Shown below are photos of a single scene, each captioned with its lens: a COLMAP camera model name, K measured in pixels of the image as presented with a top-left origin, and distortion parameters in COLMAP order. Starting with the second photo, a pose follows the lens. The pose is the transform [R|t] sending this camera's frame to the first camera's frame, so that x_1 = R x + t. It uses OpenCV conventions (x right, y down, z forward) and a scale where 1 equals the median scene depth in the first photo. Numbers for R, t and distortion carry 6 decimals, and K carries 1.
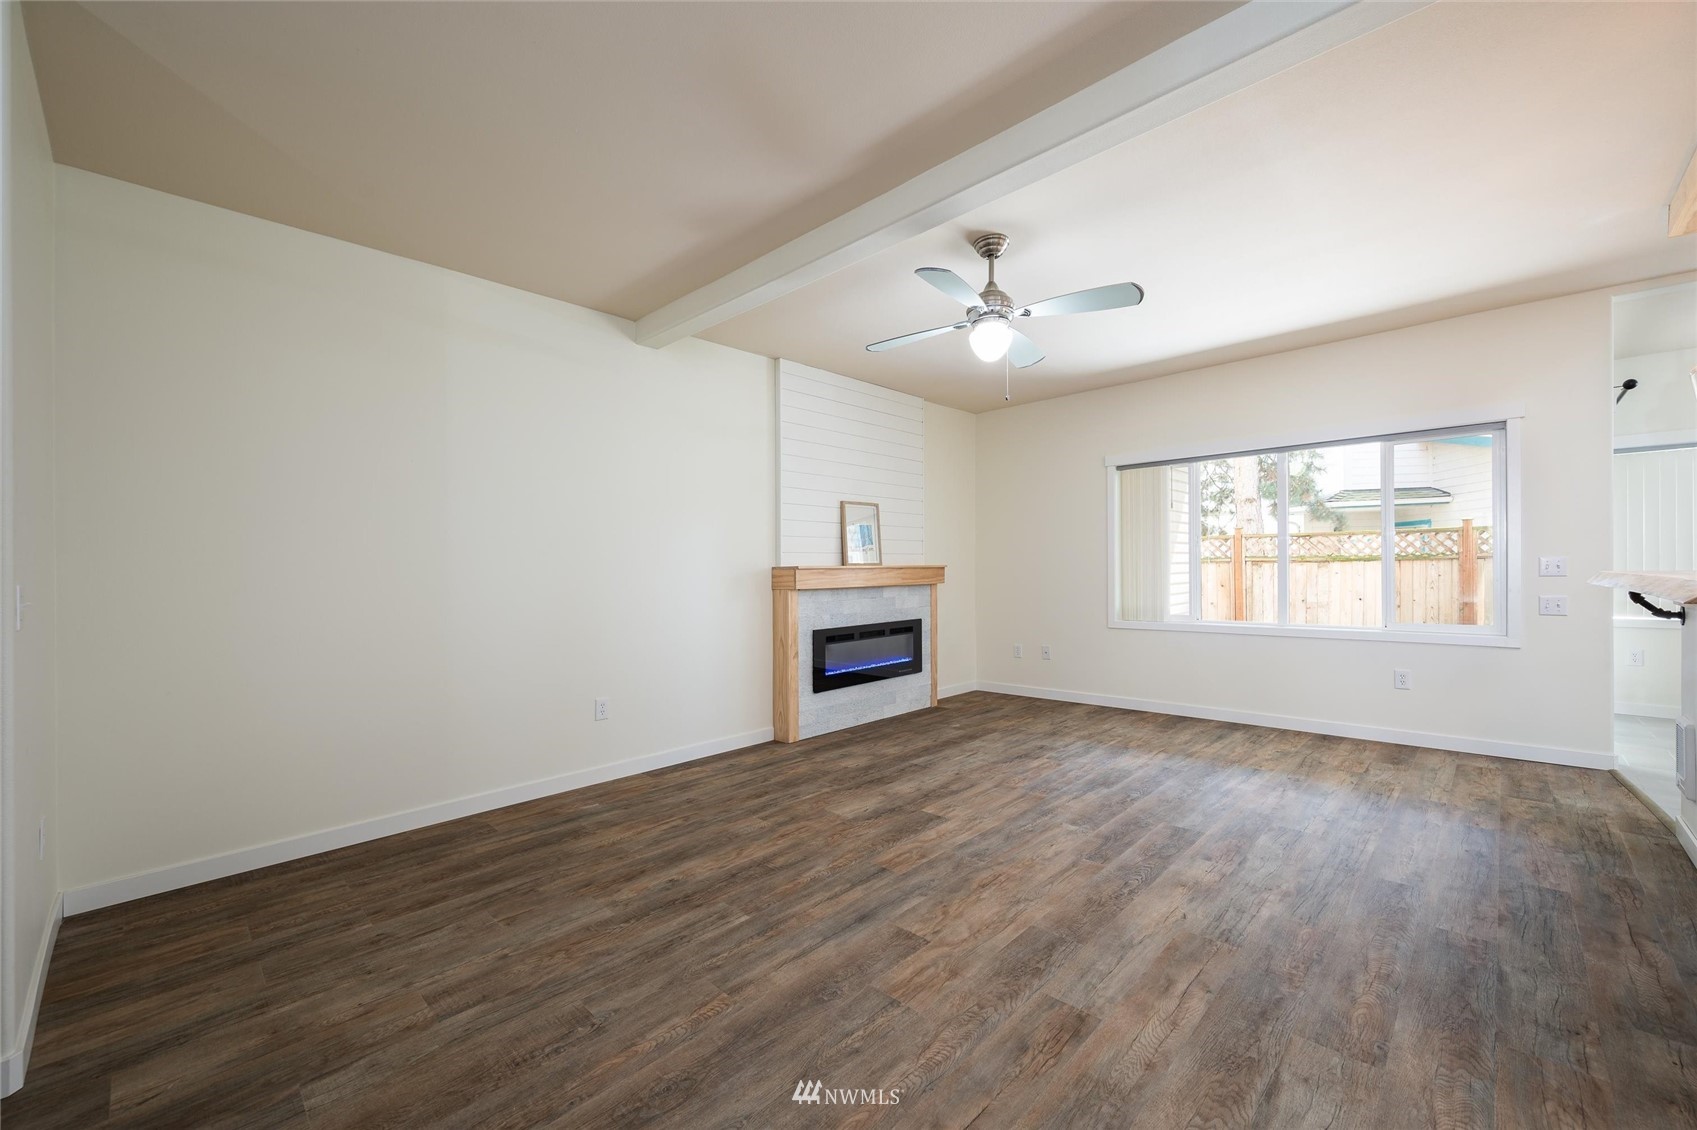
lens RADIAL K [[684.1, 0, 852.1], [0, 684.1, 567.9], [0, 0, 1]] dist [0.000128, 0.000688]
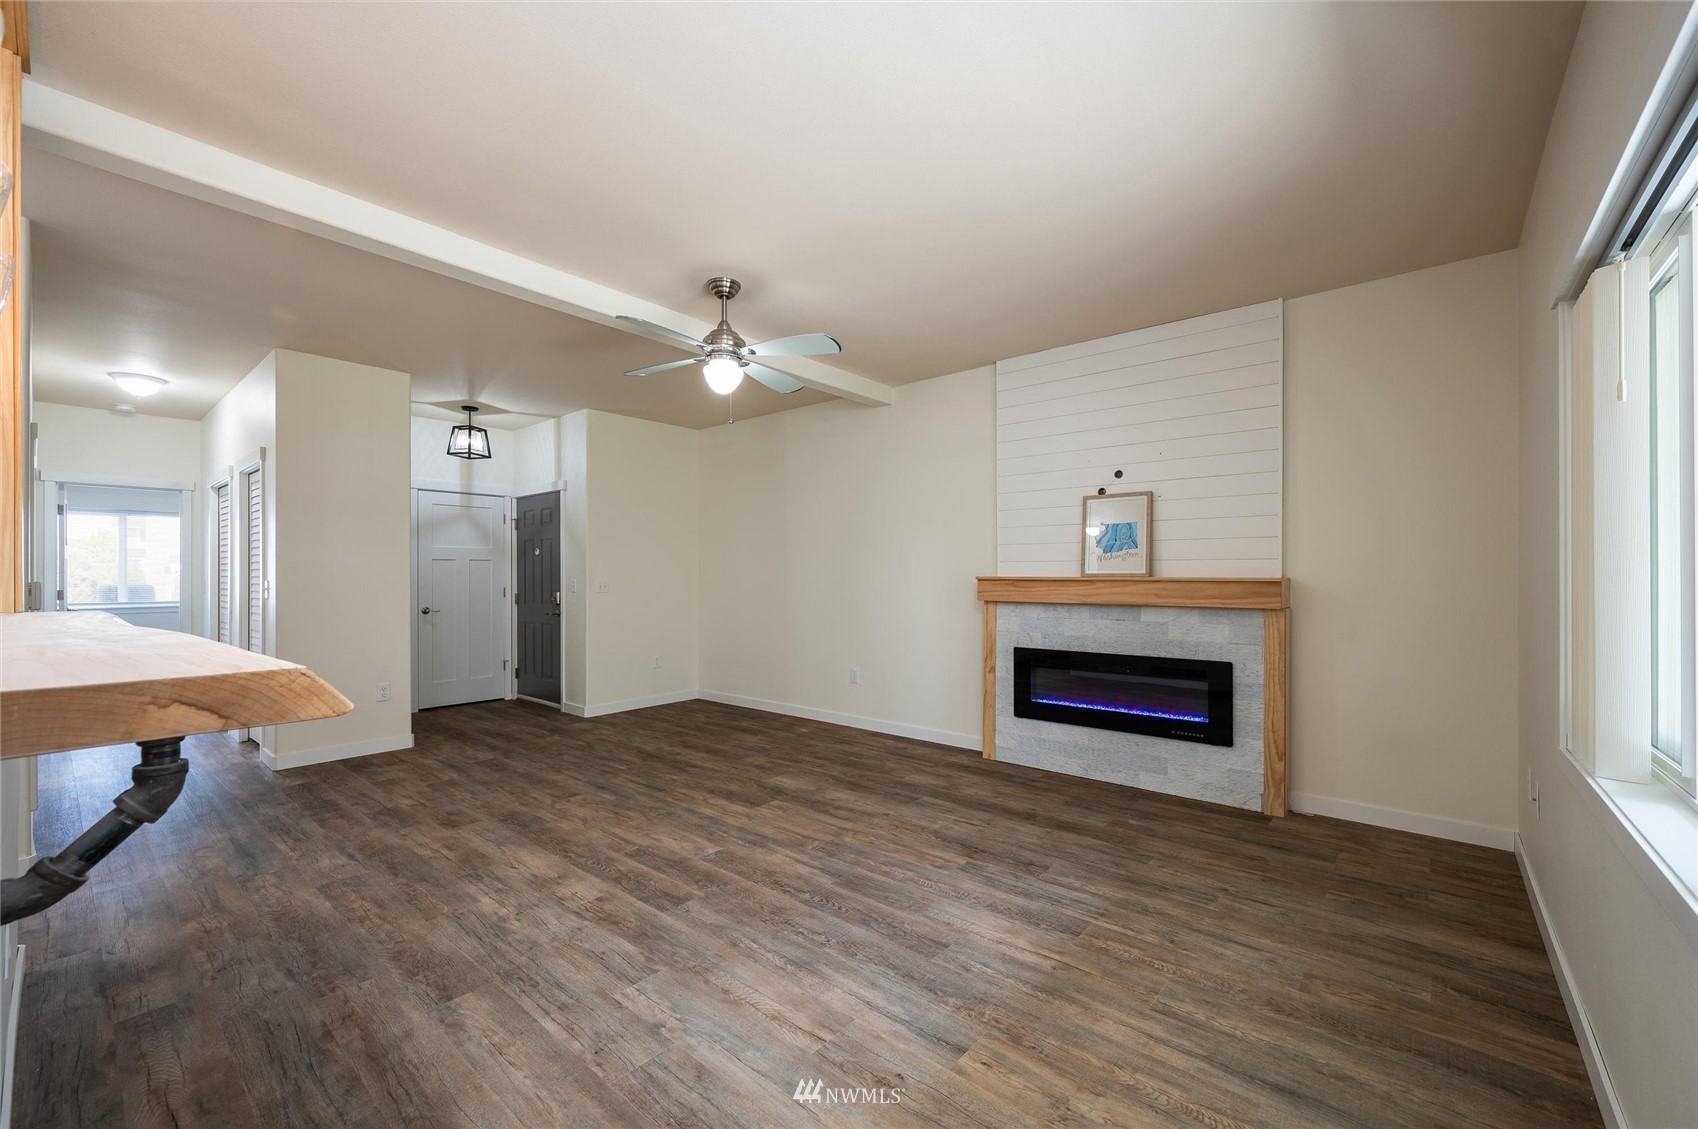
lens RADIAL K [[680.2, 0, 849.3], [0, 680.2, 571.4], [0, 0, 1]] dist [0.000155, 0.000438]
pose [[0.059083, 0.007917, -0.998222, 1.284922], [-0.000181, 0.999969, 0.007920, -0.023860], [0.998253, -0.000287, 0.059082, 1.131207]]
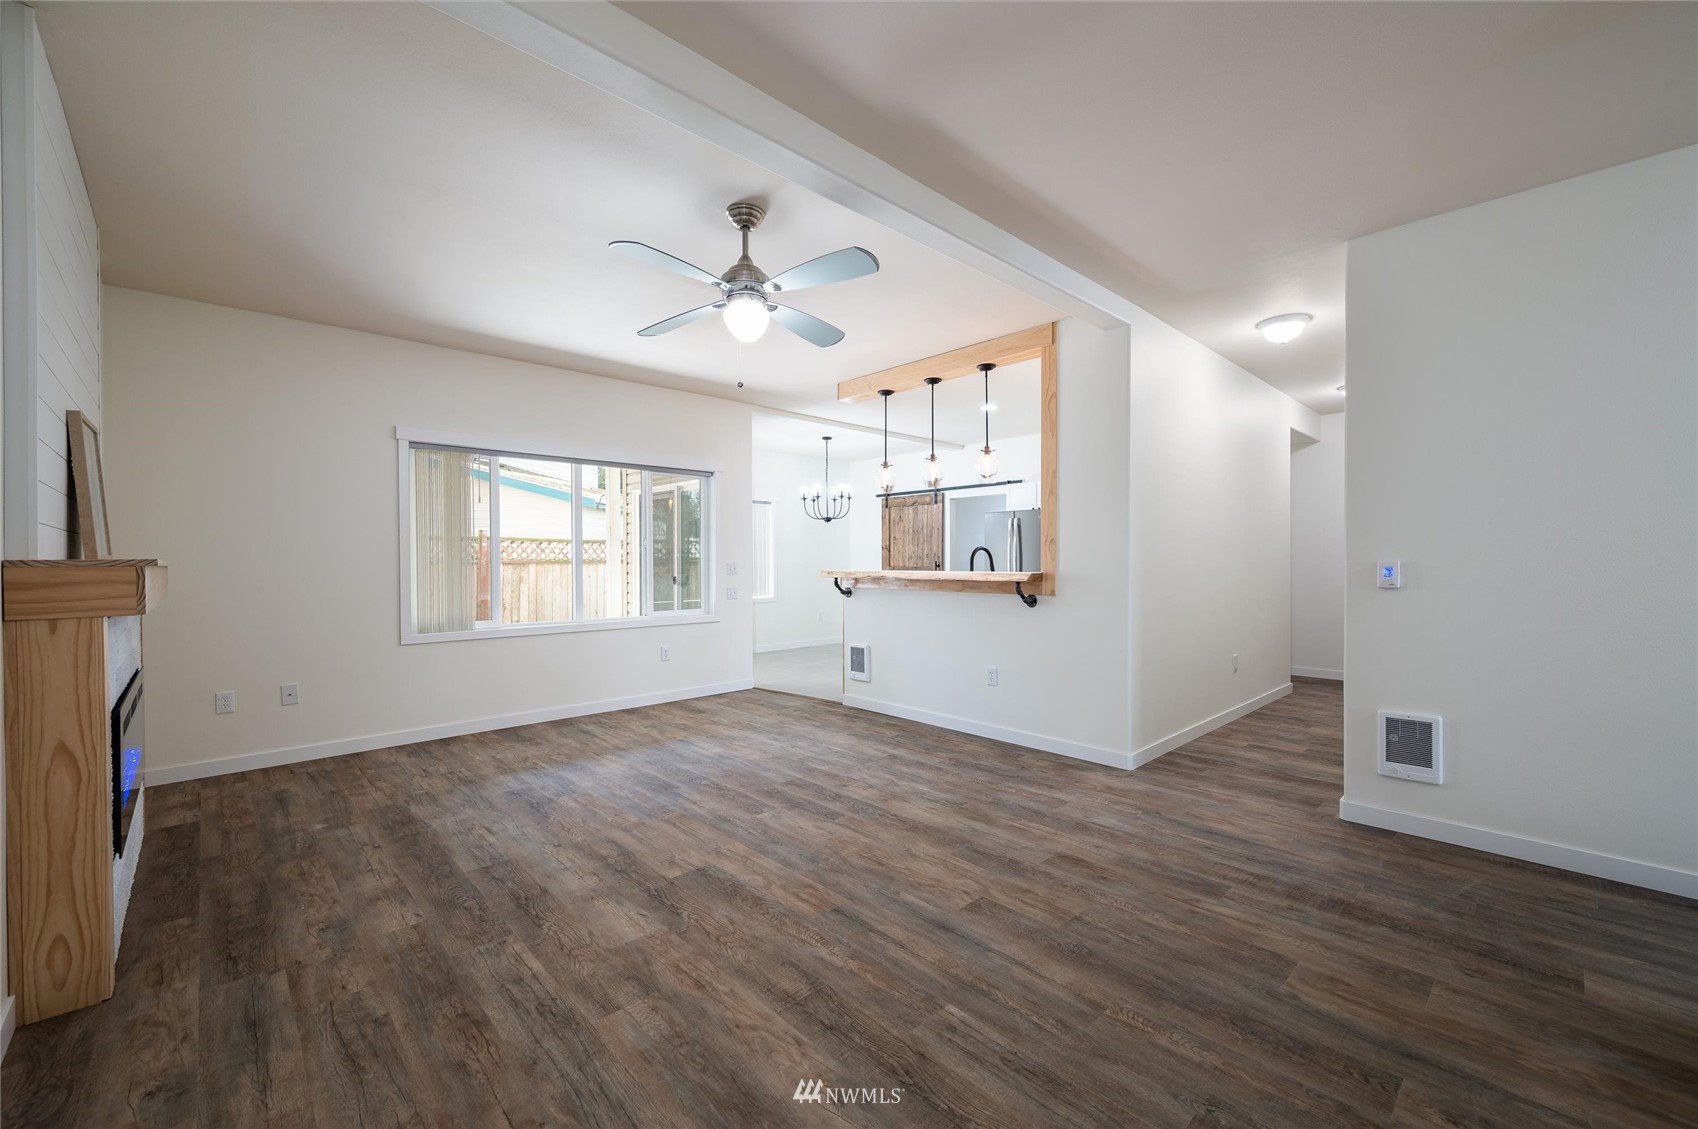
lens RADIAL K [[684.5, 0, 852.6], [0, 684.5, 567.4], [0, 0, 1]] dist [0.000128, 0.000688]
pose [[0.046929, 0.005714, 0.998882, -0.719118], [0.002418, 0.999980, -0.005834, 0.006214], [-0.998895, 0.002689, 0.046914, 0.811381]]
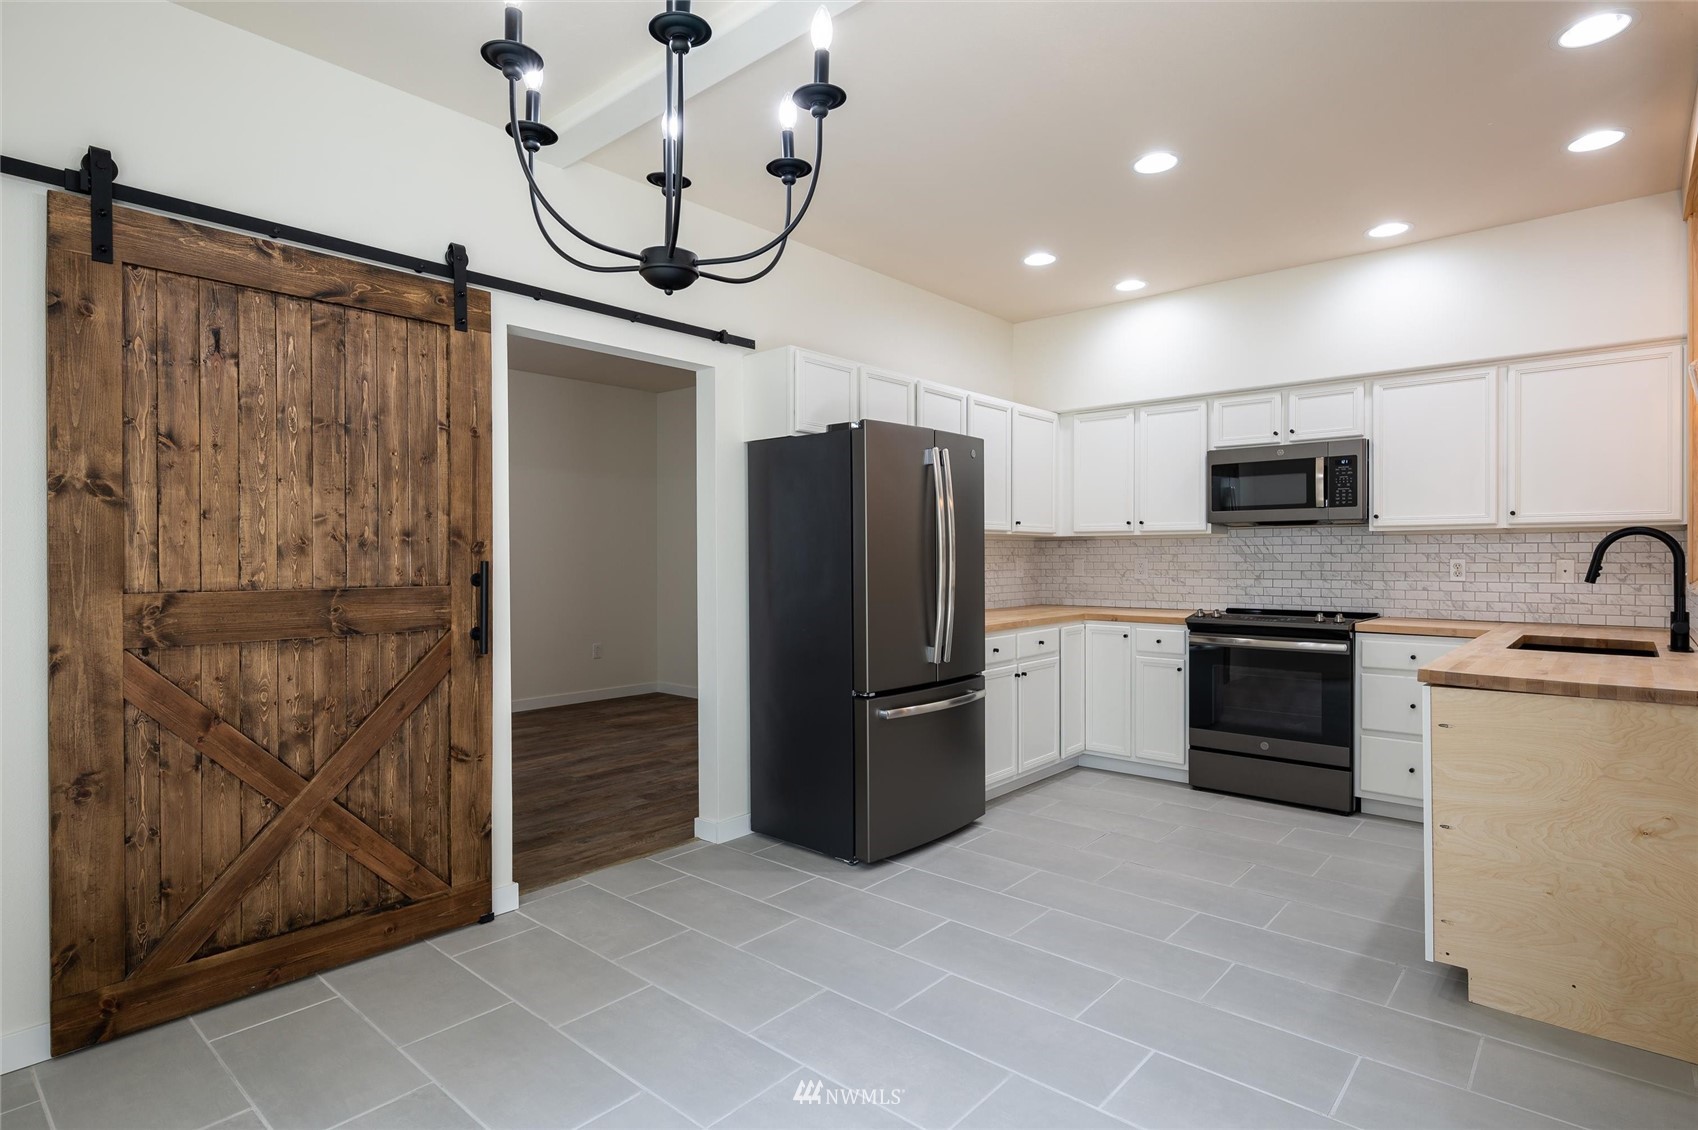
lens RADIAL K [[869.6, 0, 849.0], [0, 869.6, 565.0], [0, 0, 1]] dist [0.000484, 0.000215]
pose [[-0.998952, 0.017005, -0.042501, 1.776845], [0.016609, 0.999815, 0.009669, -0.031206], [0.042658, 0.008953, -0.999050, 1.525353]]
